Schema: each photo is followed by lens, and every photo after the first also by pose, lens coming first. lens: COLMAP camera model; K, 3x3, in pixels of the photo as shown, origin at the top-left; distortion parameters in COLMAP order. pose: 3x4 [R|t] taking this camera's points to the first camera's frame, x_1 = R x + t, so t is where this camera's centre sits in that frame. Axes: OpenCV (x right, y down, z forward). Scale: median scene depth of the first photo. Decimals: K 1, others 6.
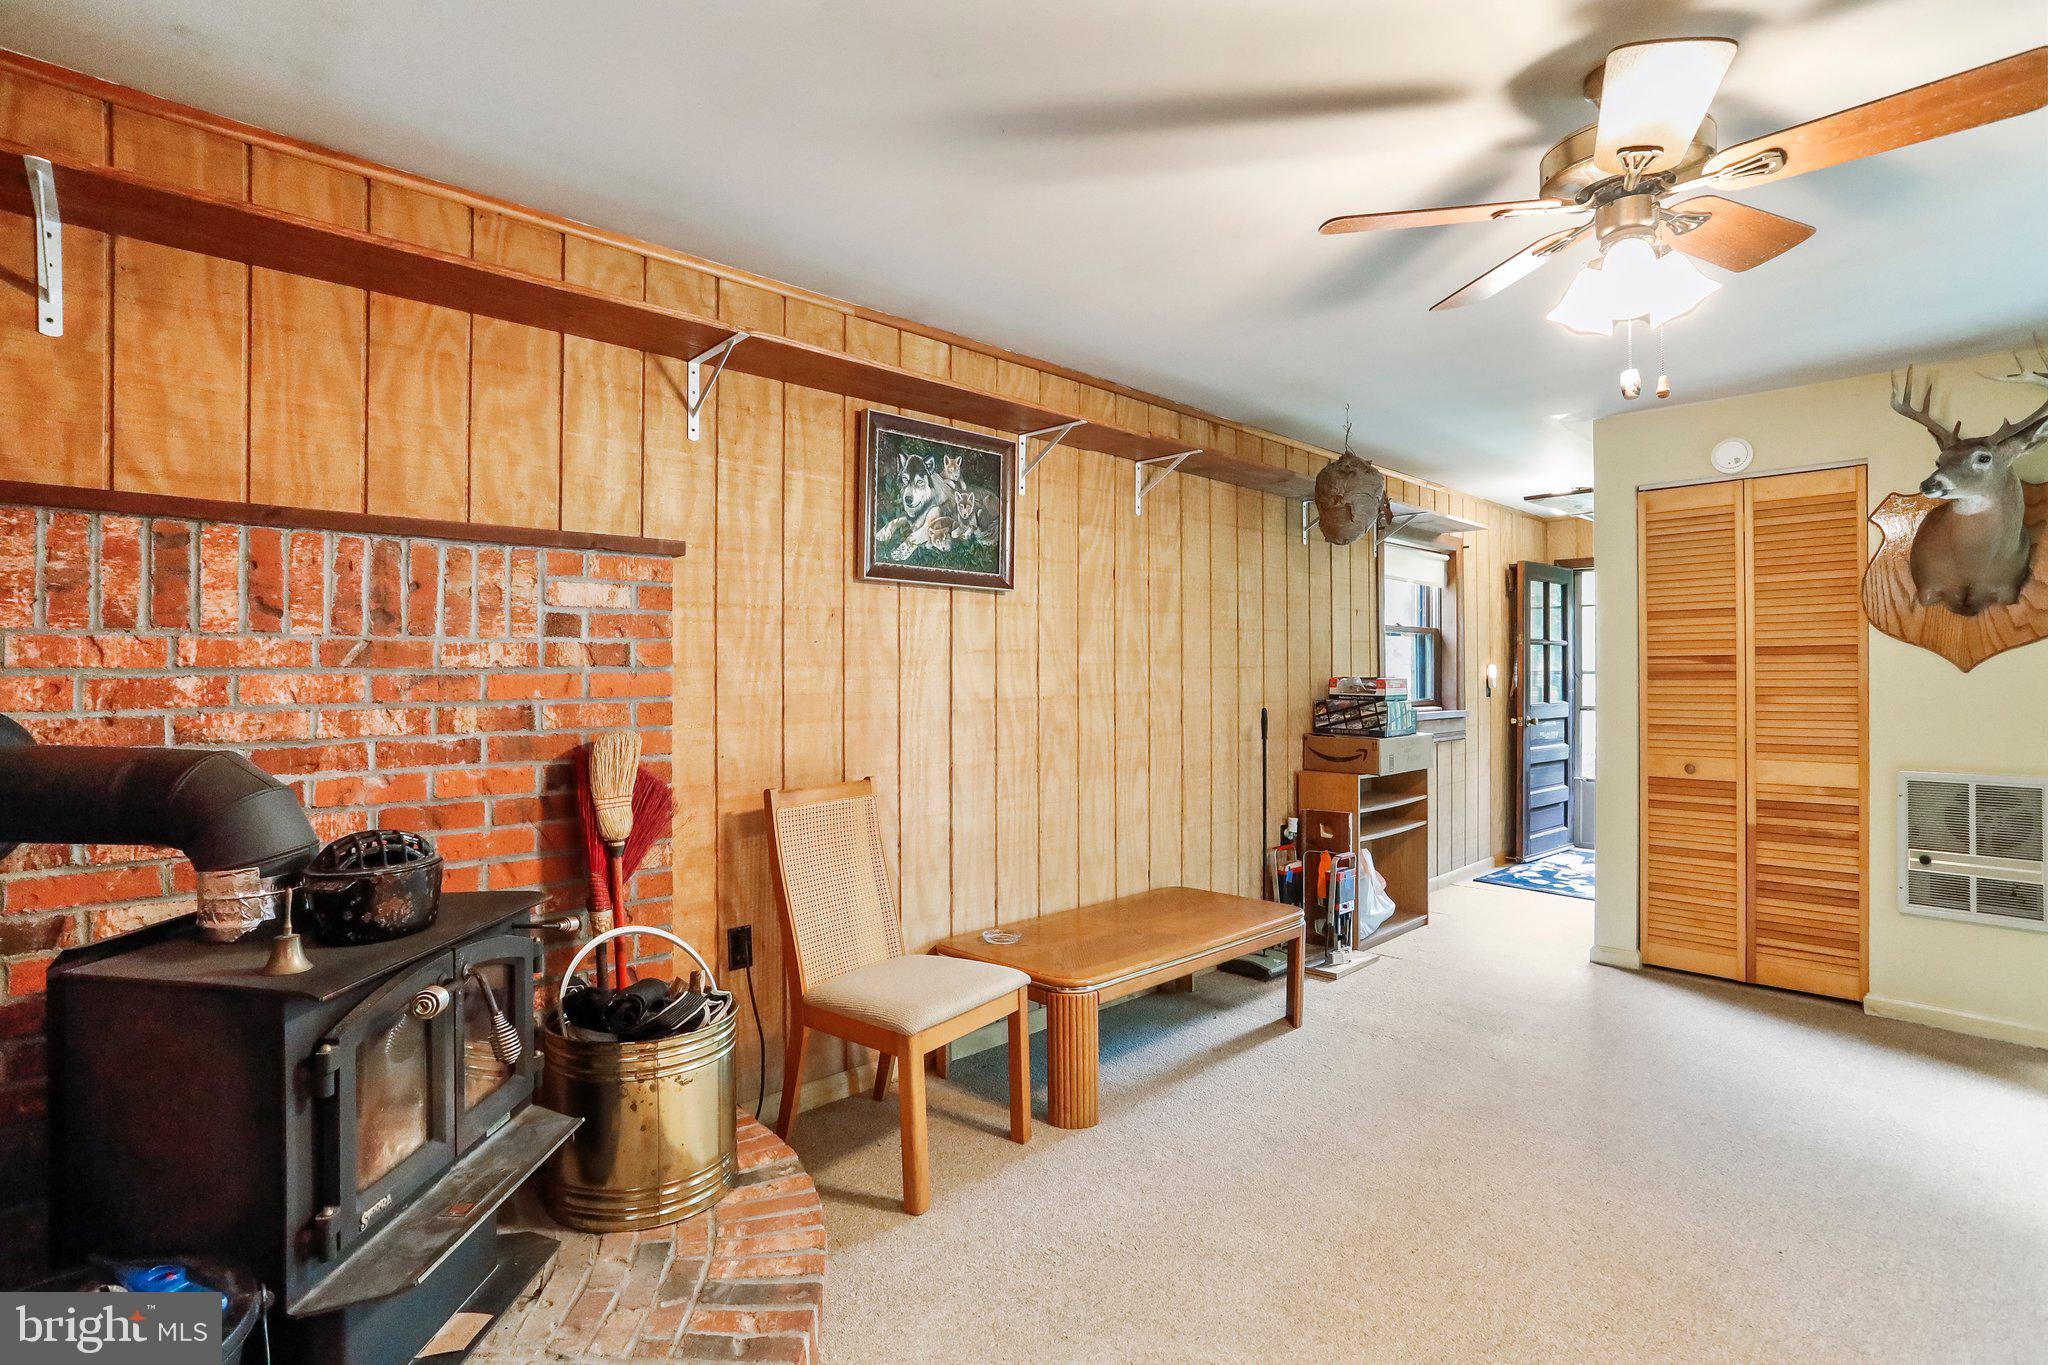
lens RADIAL K [[1011.6, 0, 1033.3], [0, 1011.6, 670.0], [0, 0, 1]] dist [-0.039717, 0.028900]
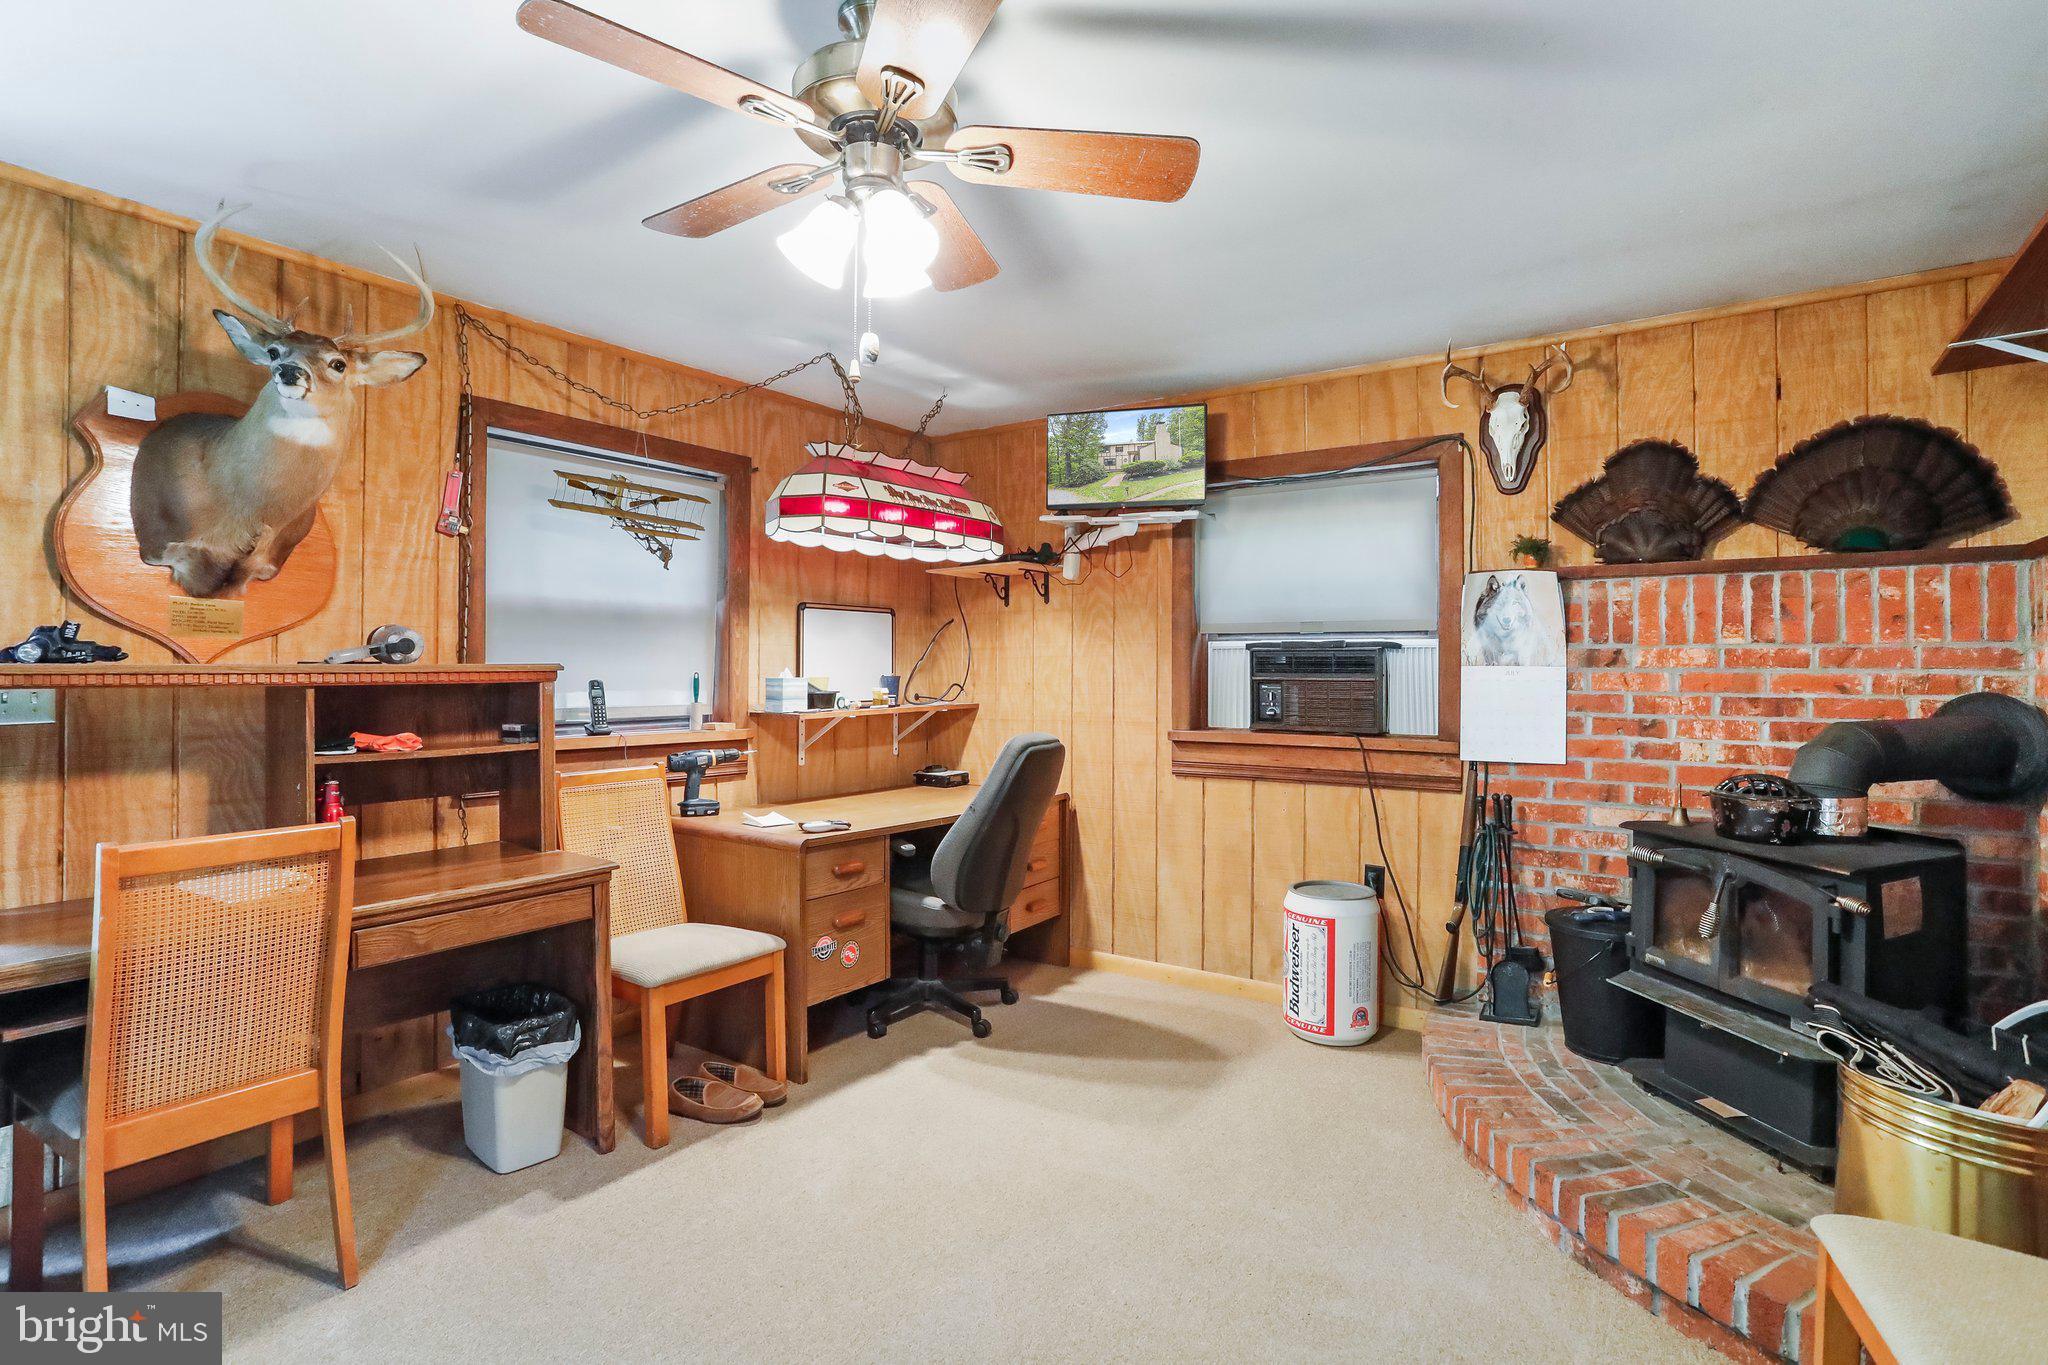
lens RADIAL K [[1011.6, 0, 1033.3], [0, 1011.6, 670.0], [0, 0, 1]] dist [-0.039717, 0.028900]
pose [[-0.981286, -0.006428, -0.192447, 0.363715], [-0.004375, 0.999929, -0.011091, 0.012103], [0.192504, -0.010042, -0.981245, 1.132047]]
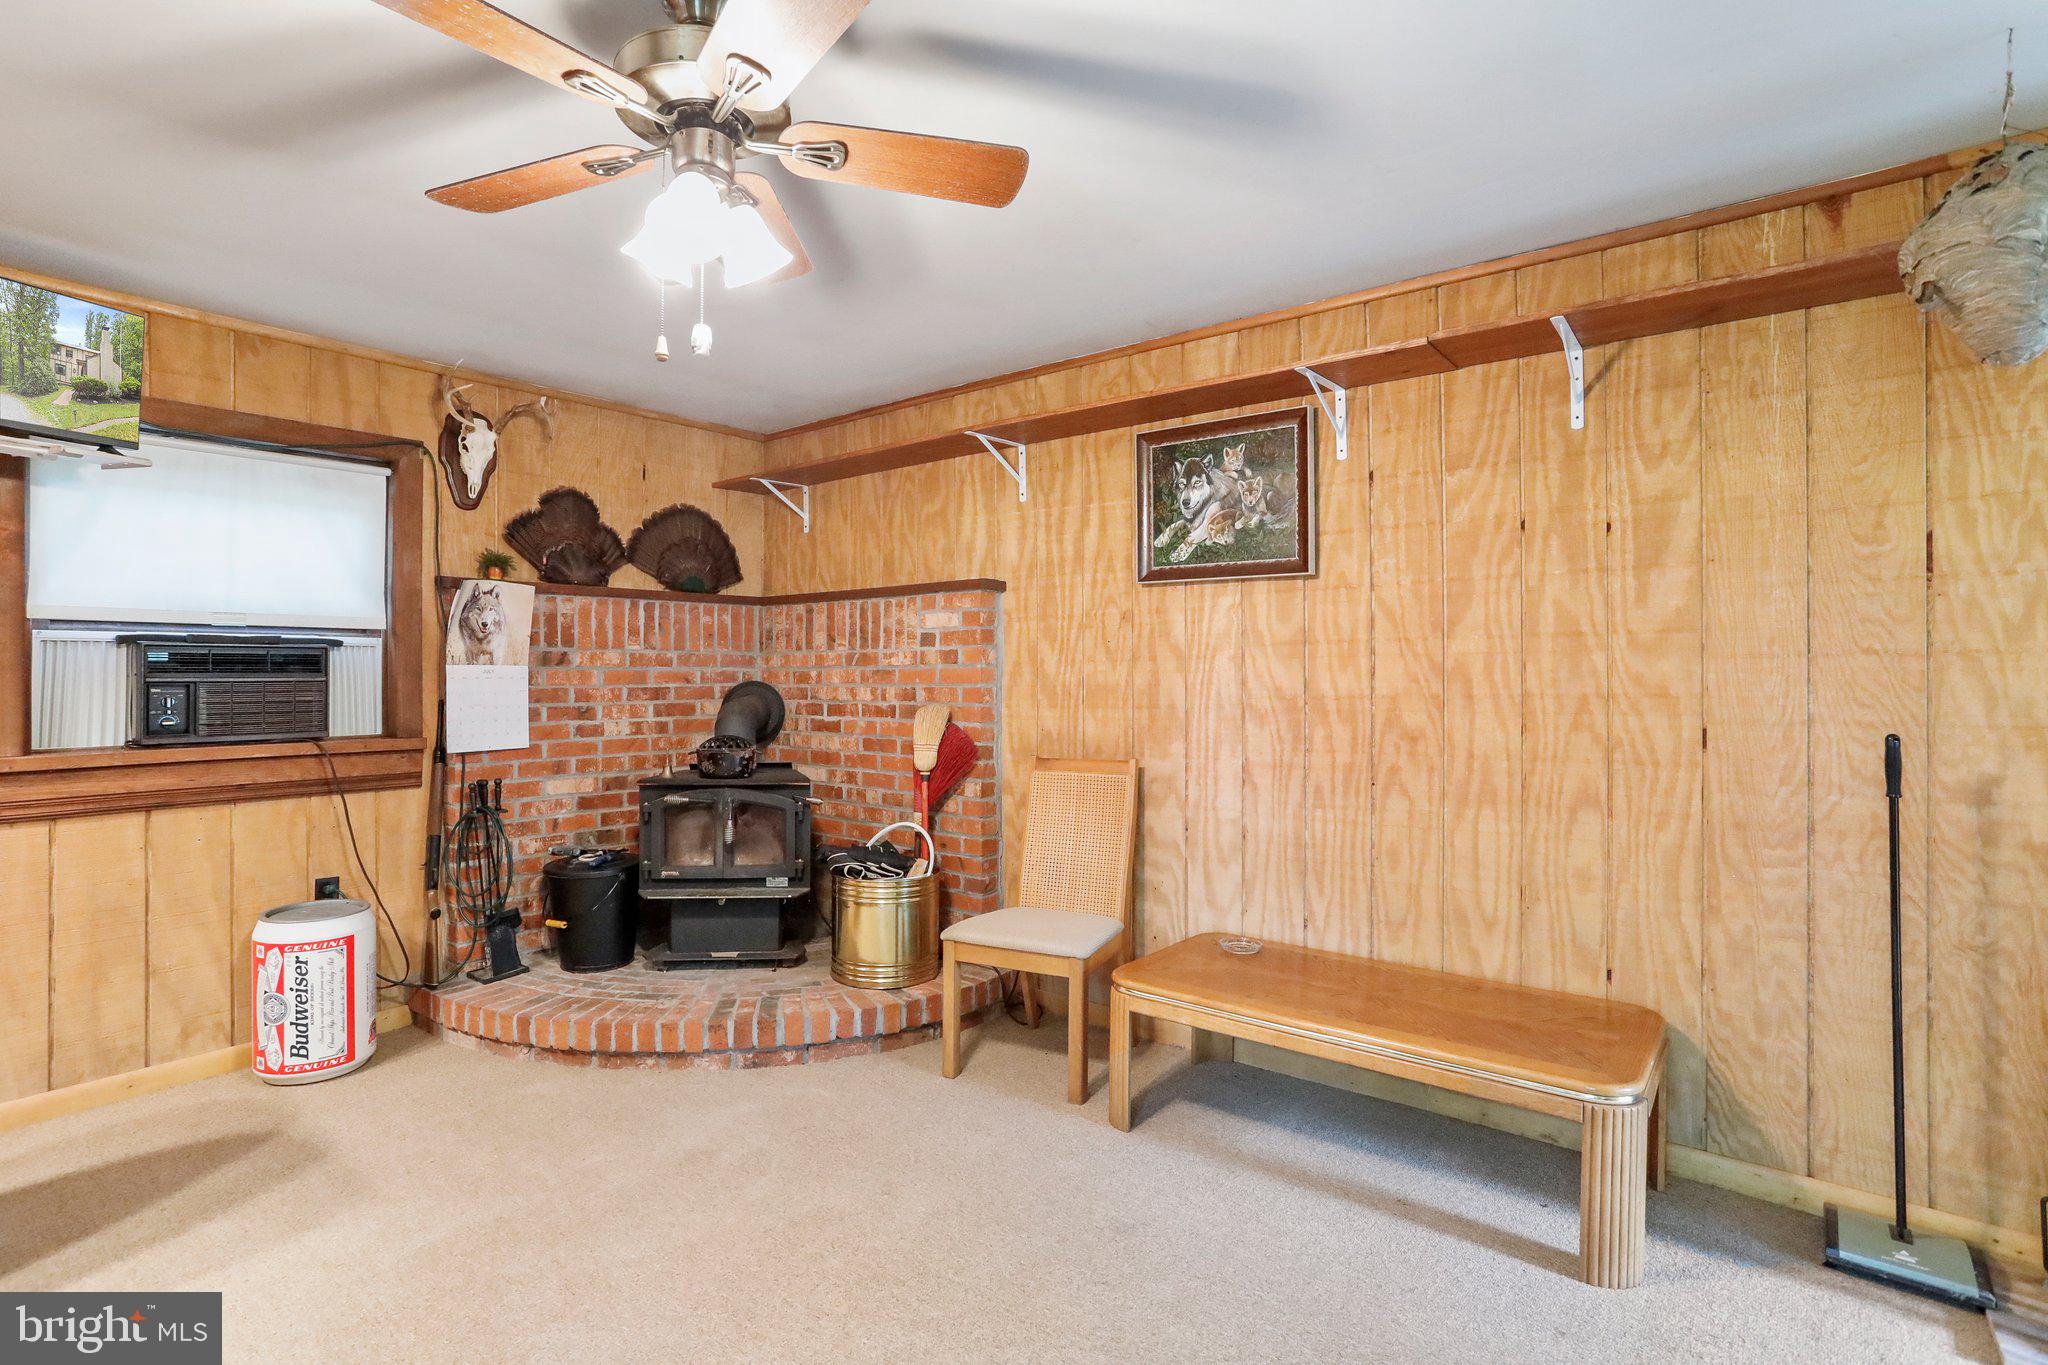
lens RADIAL K [[1011.6, 0, 1033.3], [0, 1011.6, 670.0], [0, 0, 1]] dist [-0.039717, 0.028900]
pose [[0.133498, 0.001900, -0.991047, 0.898695], [0.007559, 0.999967, 0.002936, 0.001630], [0.991020, -0.007884, 0.133480, 0.700094]]
